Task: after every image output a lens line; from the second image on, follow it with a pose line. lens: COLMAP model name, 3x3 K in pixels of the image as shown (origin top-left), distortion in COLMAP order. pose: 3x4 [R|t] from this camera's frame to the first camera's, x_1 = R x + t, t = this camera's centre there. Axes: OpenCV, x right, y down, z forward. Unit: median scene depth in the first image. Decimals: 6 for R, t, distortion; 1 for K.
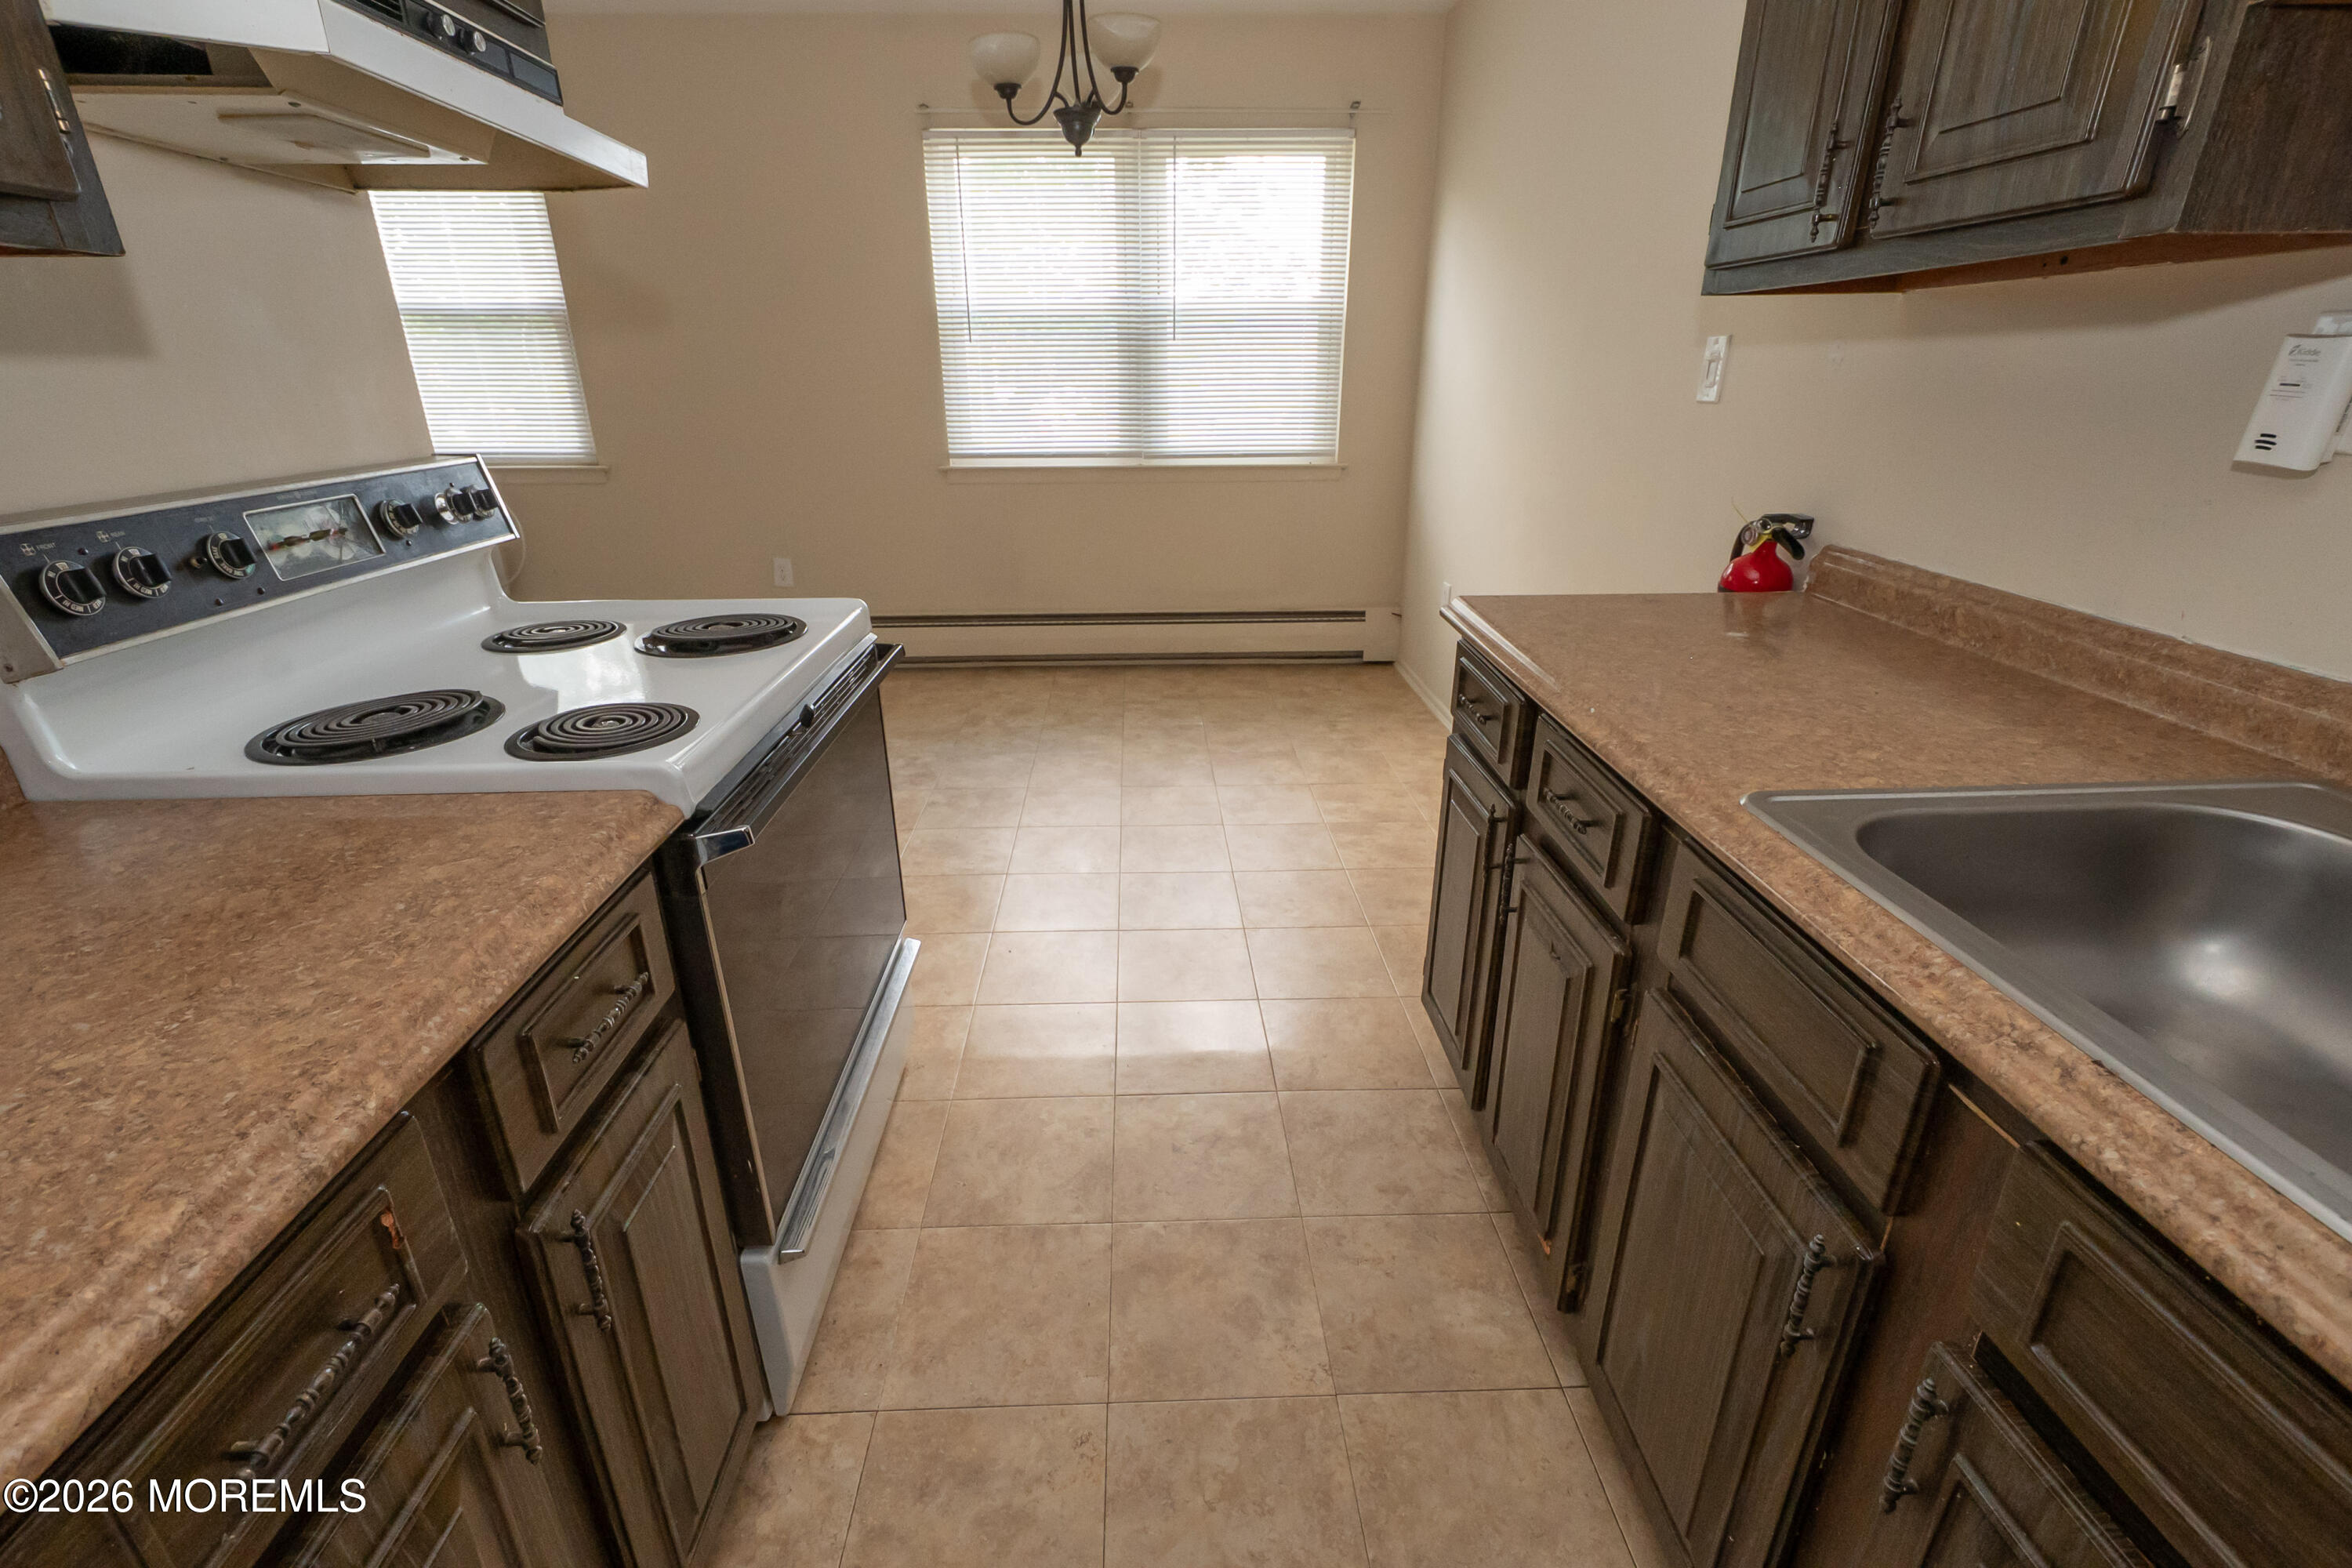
lens RADIAL K [[1031.3, 0, 1163.3], [0, 1031.3, 778.3], [0, 0, 1]] dist [0.014922, -0.013777]
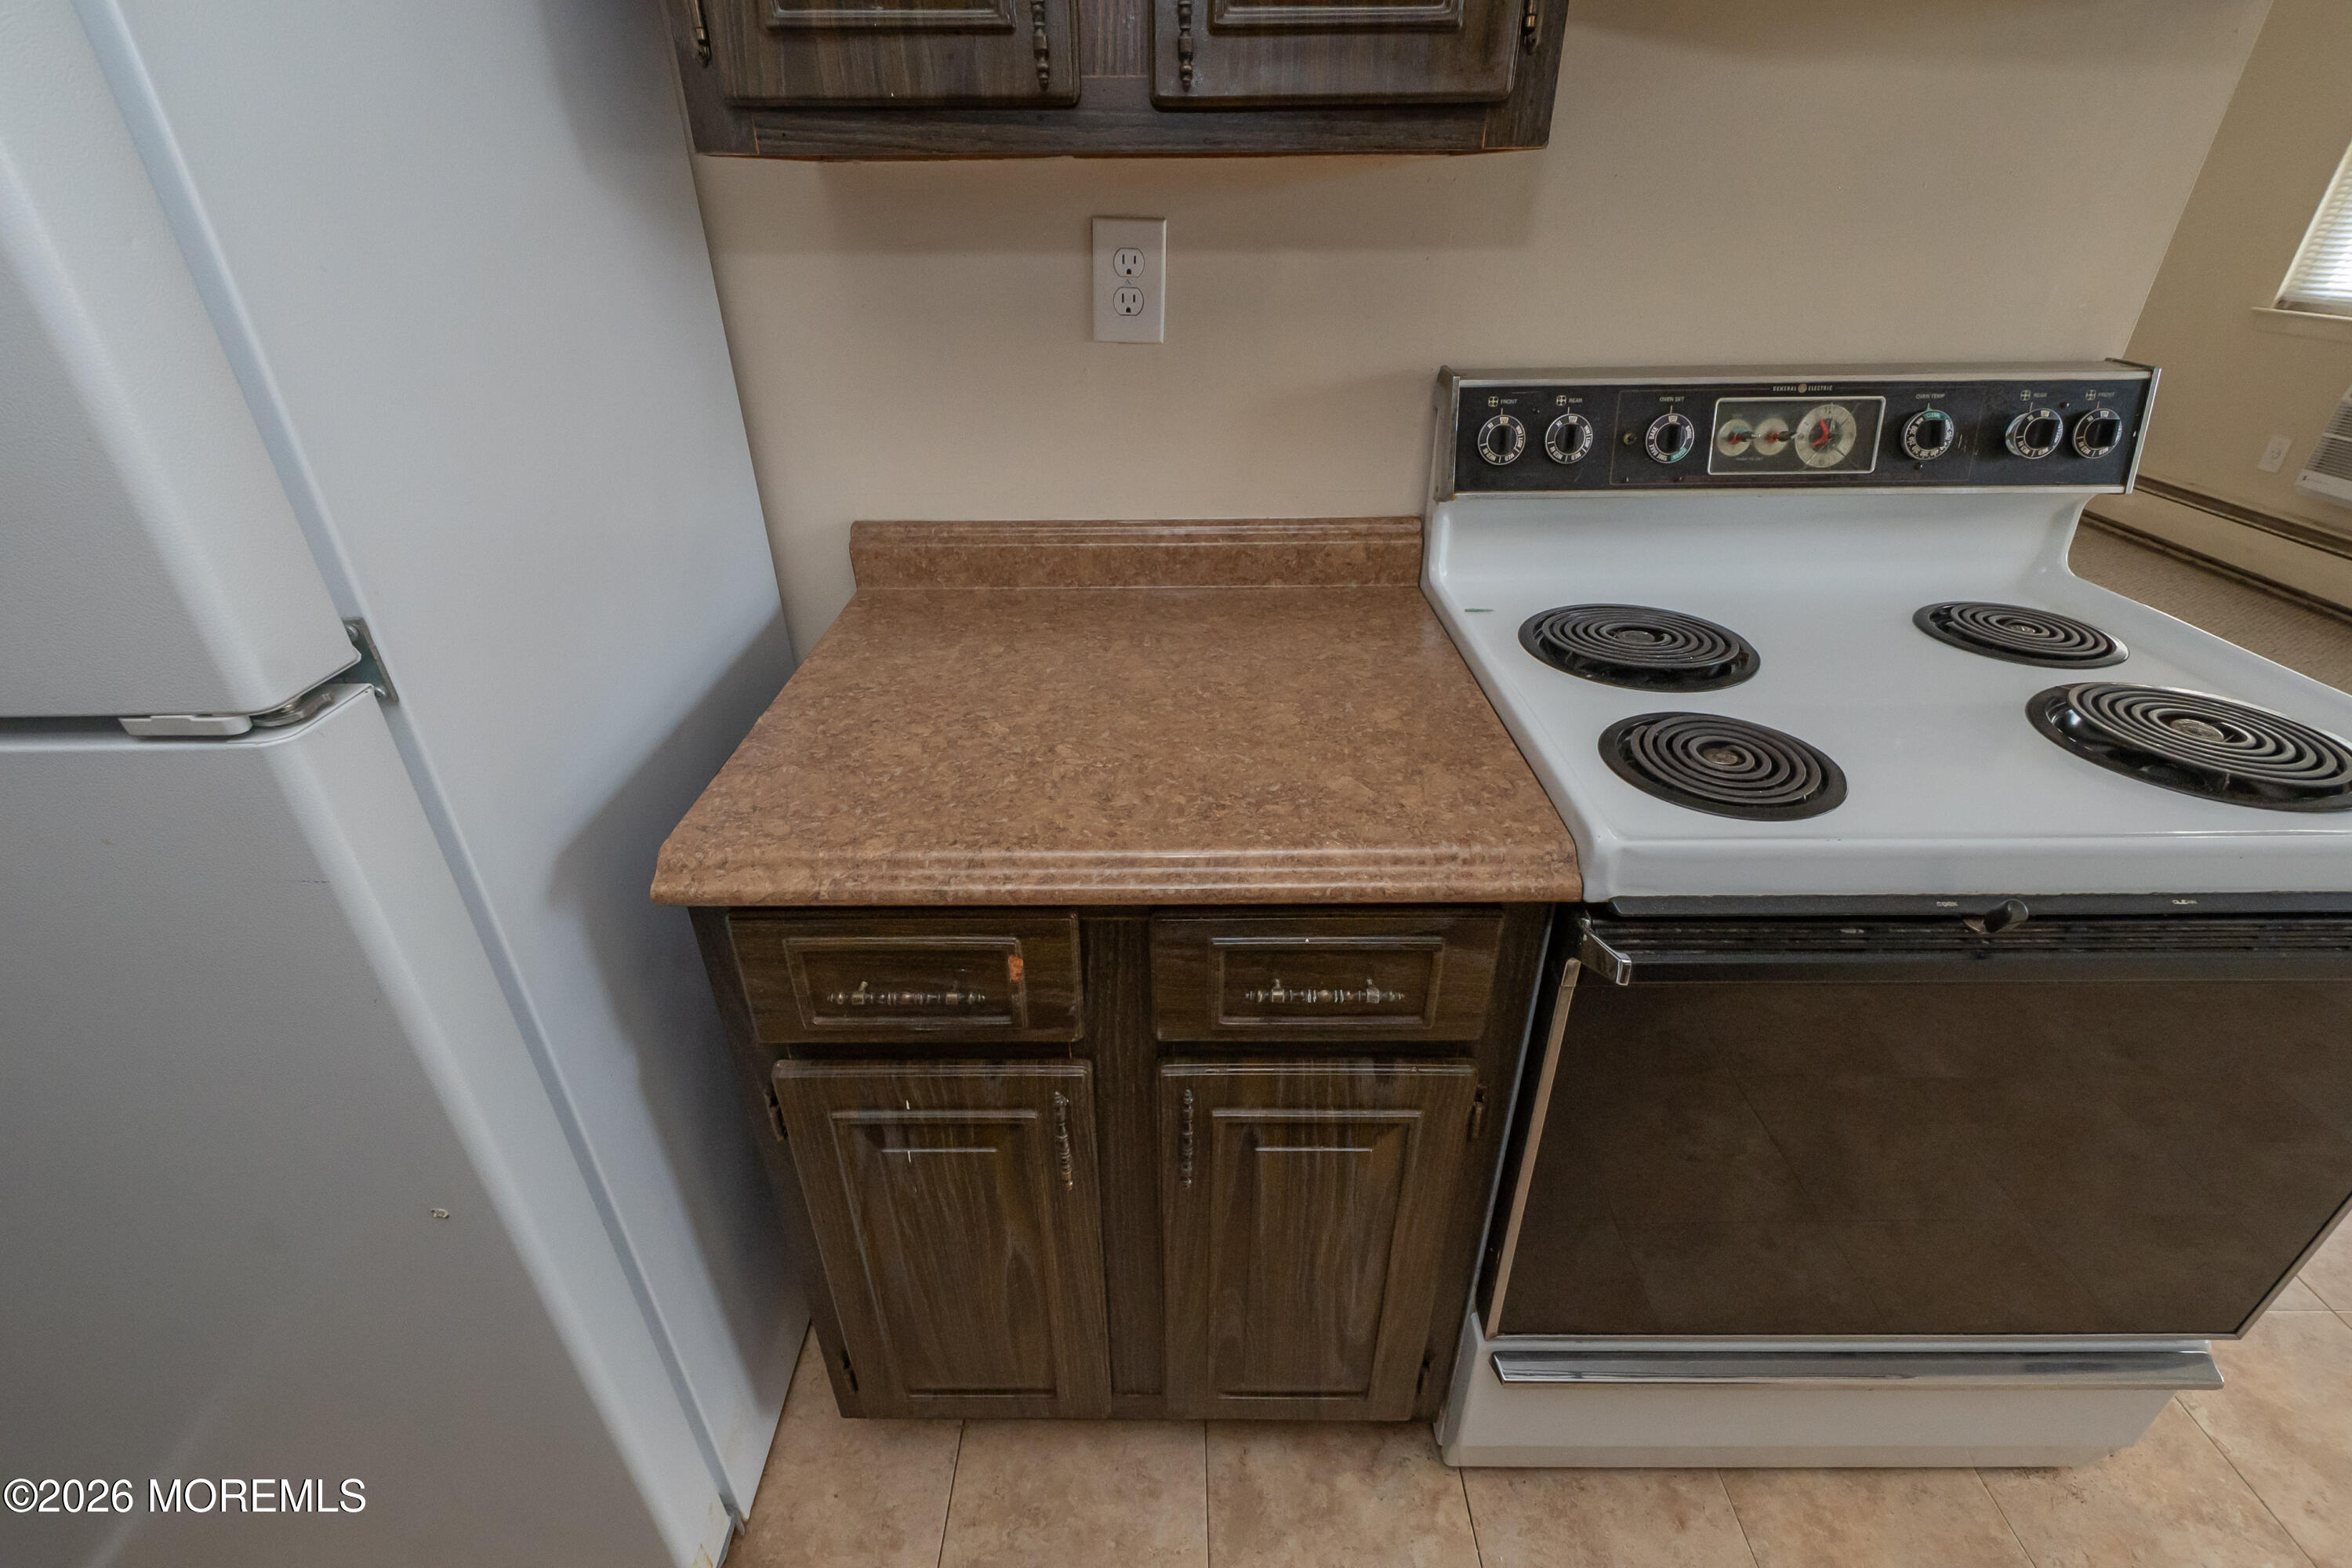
lens RADIAL K [[1031.8, 0, 1167.0], [0, 1031.8, 777.7], [0, 0, 1]] dist [0.012022, -0.007398]
pose [[-0.026878, 0.506115, -0.862047, 0.095648], [-0.363963, 0.798213, 0.479986, -0.167238], [0.931026, 0.326654, 0.162752, 0.316916]]
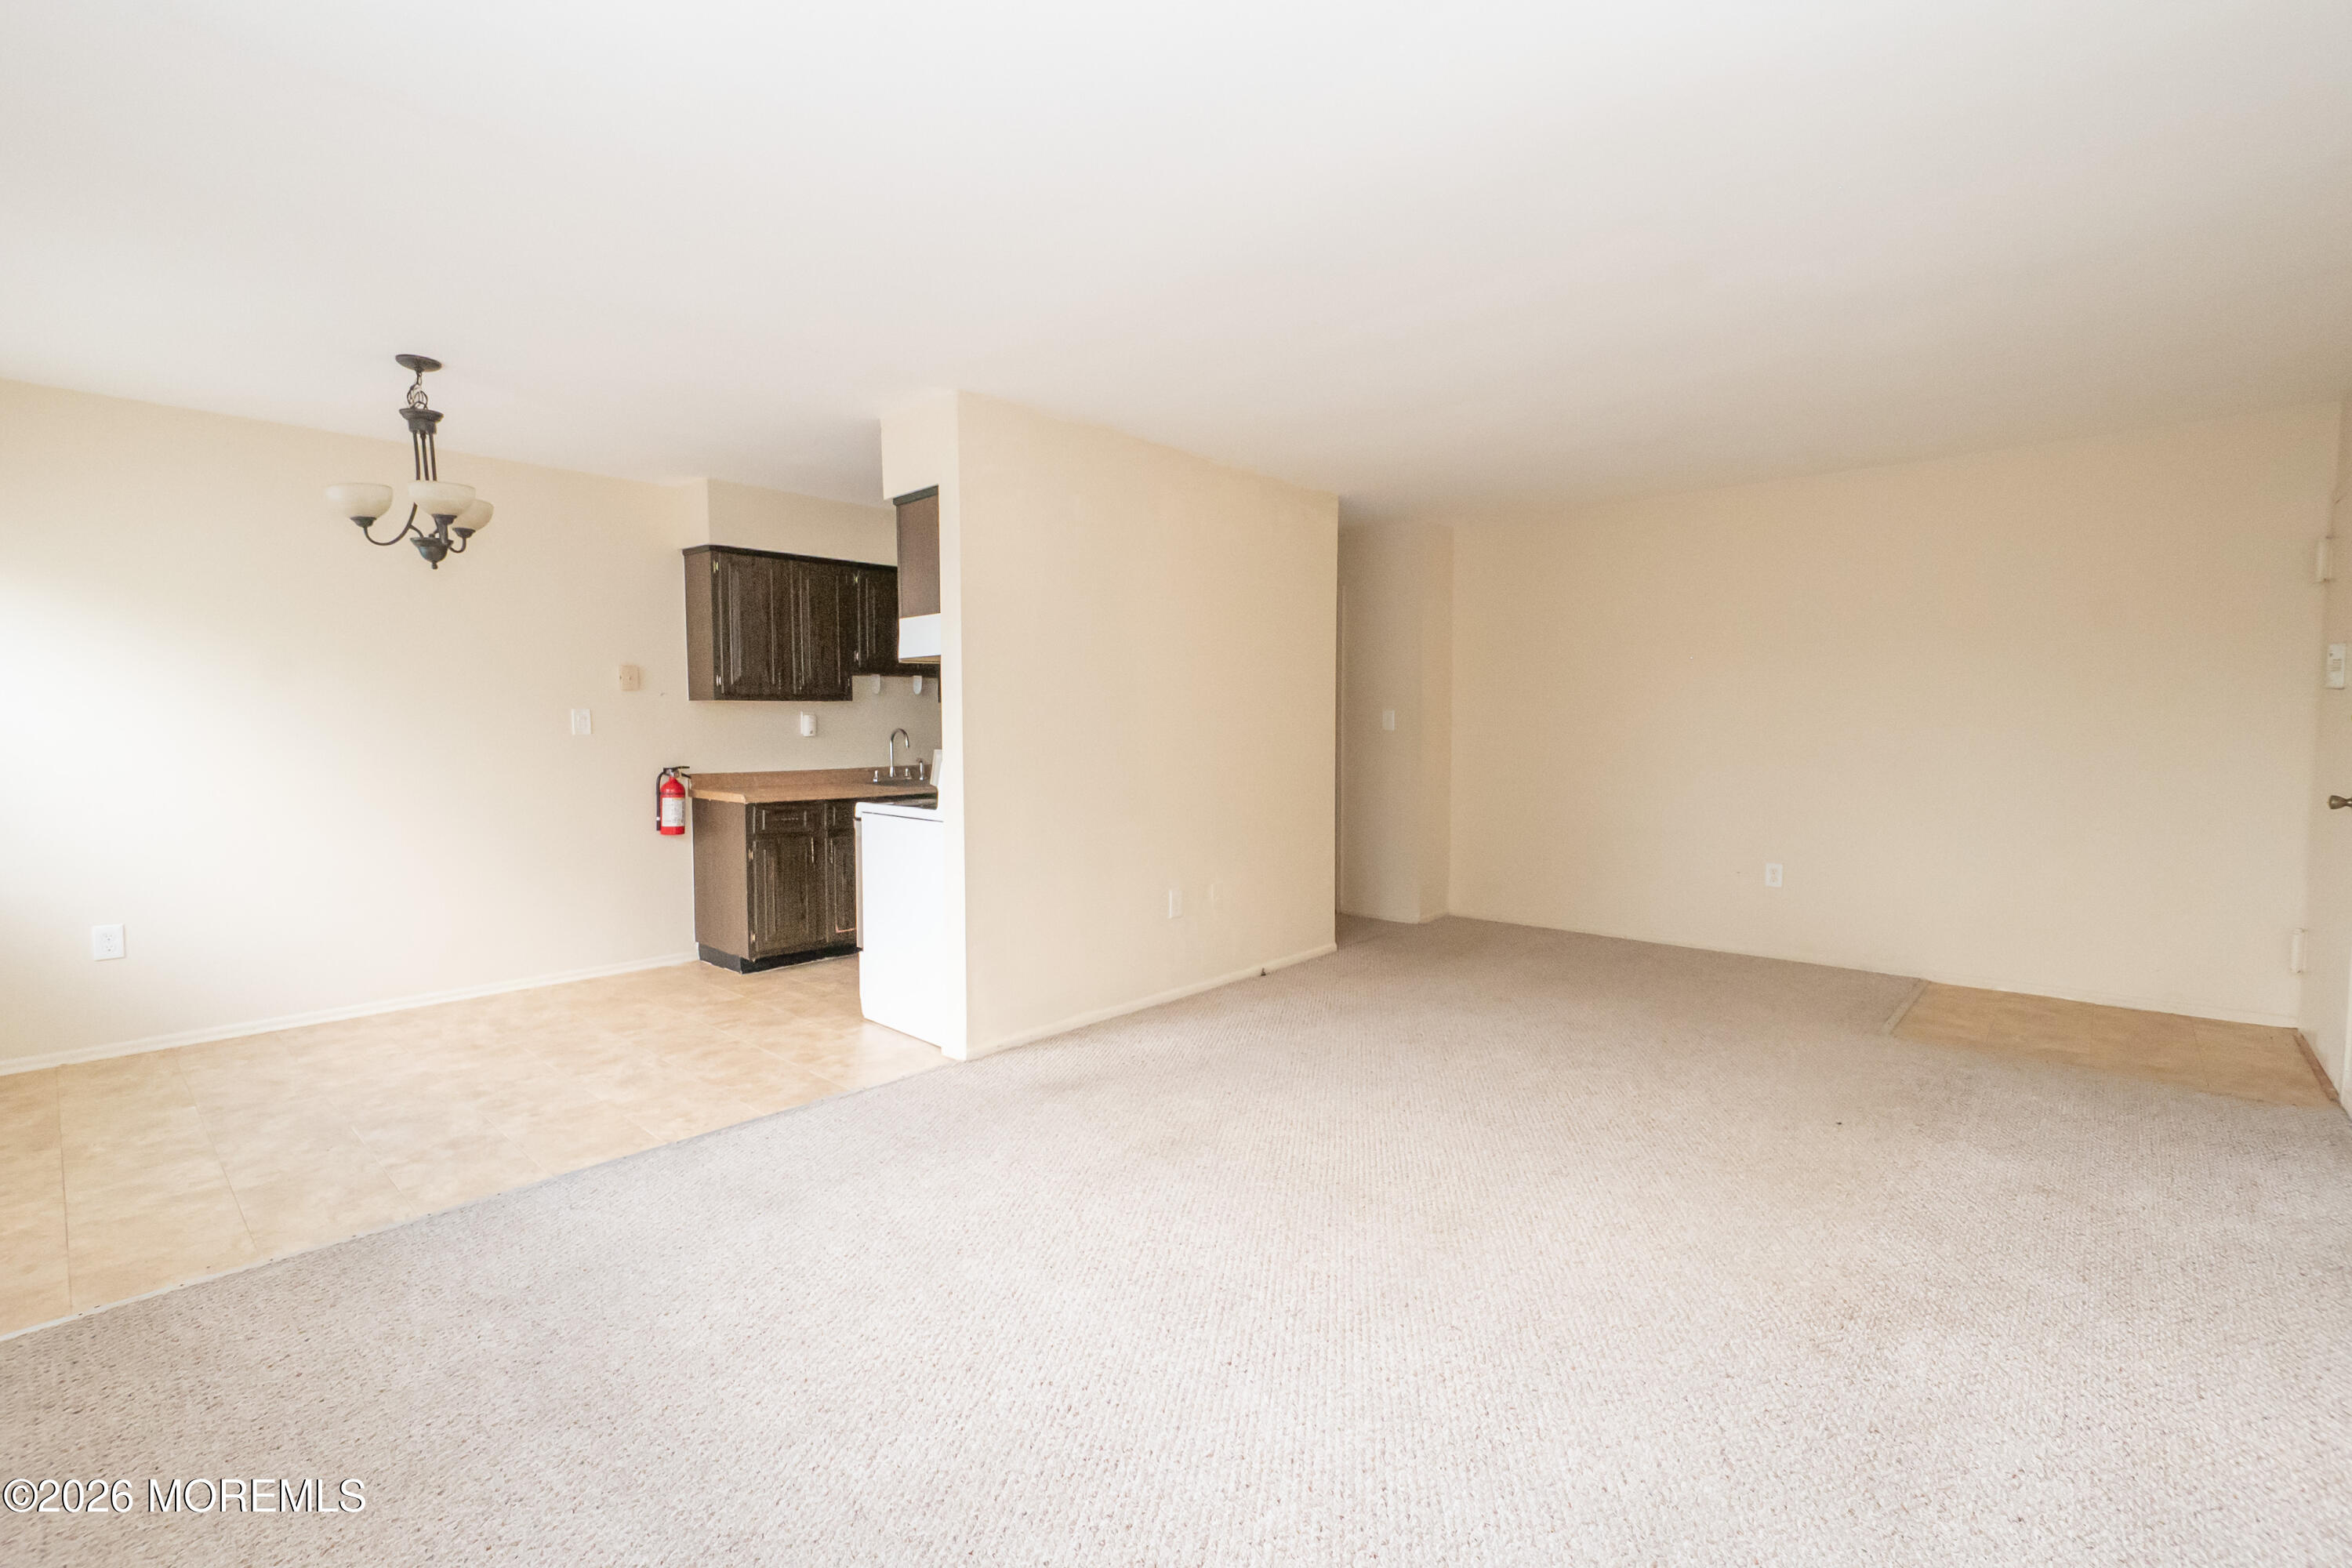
lens RADIAL K [[1022.4, 0, 1171.2], [0, 1022.4, 777.5], [0, 0, 1]] dist [-0.003622, -0.001120]
pose [[-0.724577, -0.029198, 0.688575, -2.461933], [0.261966, 0.912445, 0.314353, -0.779758], [-0.637466, 0.408156, -0.653488, 2.023079]]
